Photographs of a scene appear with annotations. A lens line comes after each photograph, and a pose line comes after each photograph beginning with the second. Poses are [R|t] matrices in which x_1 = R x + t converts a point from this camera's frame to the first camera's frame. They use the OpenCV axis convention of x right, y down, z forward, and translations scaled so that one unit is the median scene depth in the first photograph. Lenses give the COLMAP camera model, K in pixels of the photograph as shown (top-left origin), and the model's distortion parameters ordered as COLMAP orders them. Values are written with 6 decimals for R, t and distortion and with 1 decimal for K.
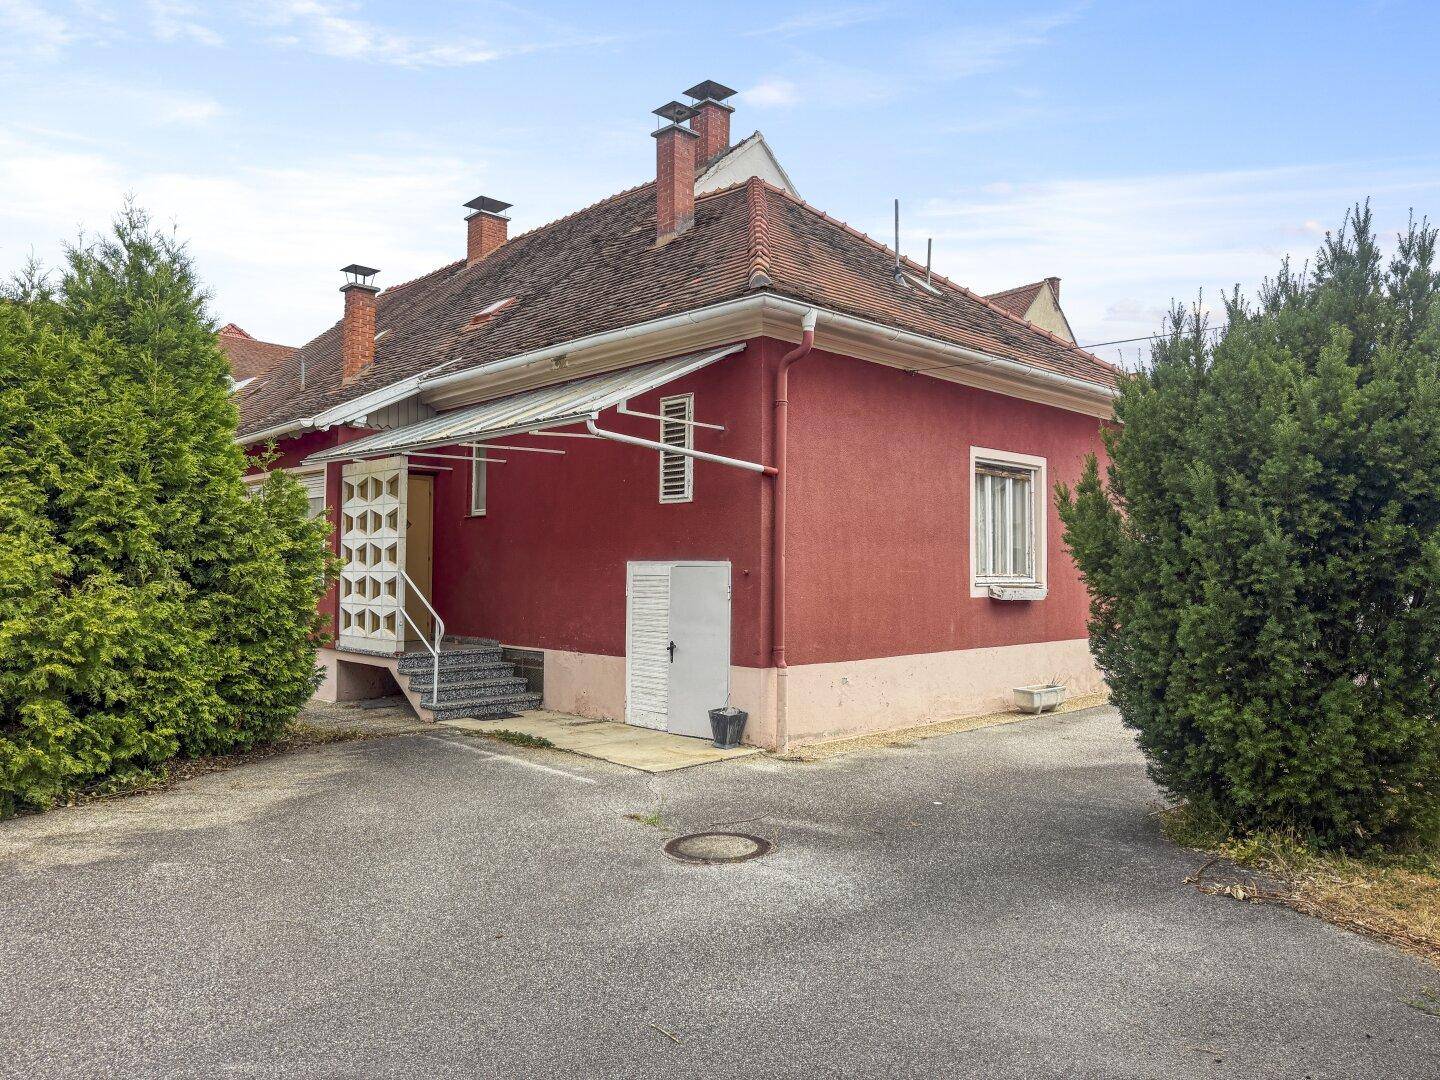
lens RADIAL K [[1071.6, 0, 724.3], [0, 1071.6, 546.3], [0, 0, 1]] dist [0.000541, -0.001628]
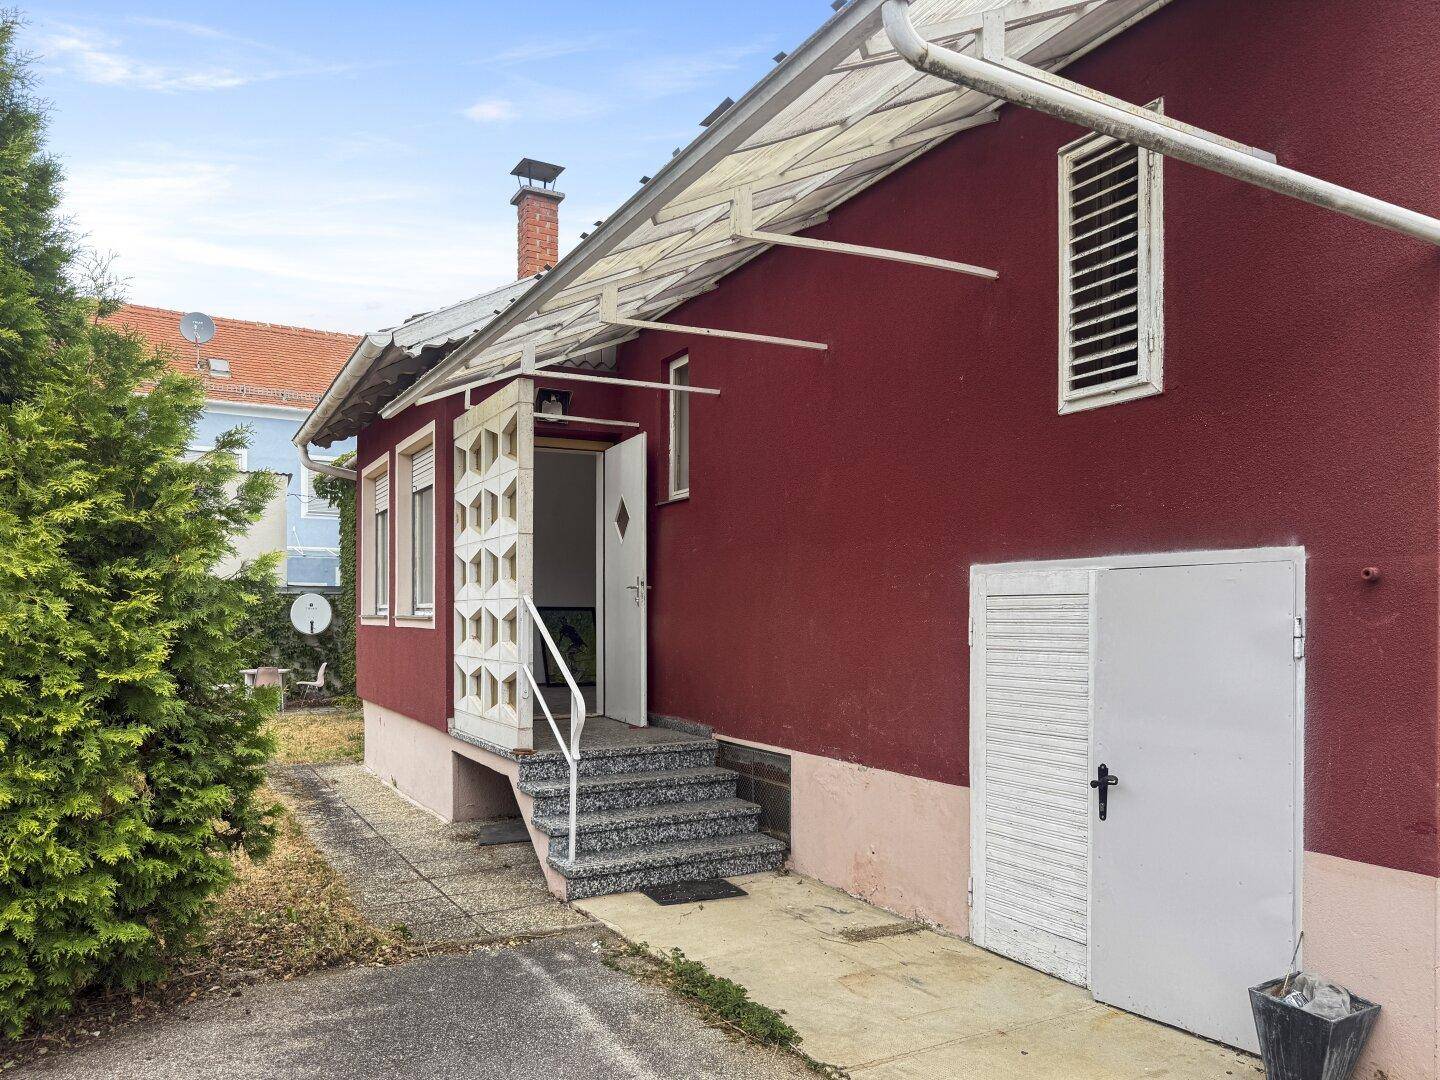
lens RADIAL K [[1071.6, 0, 724.3], [0, 1071.6, 546.3], [0, 0, 1]] dist [0.000541, -0.001628]
pose [[0.967380, -0.018051, -0.252687, -0.072155], [0.007109, 0.999000, -0.044149, 0.023173], [0.253231, 0.040912, 0.966540, 0.519990]]
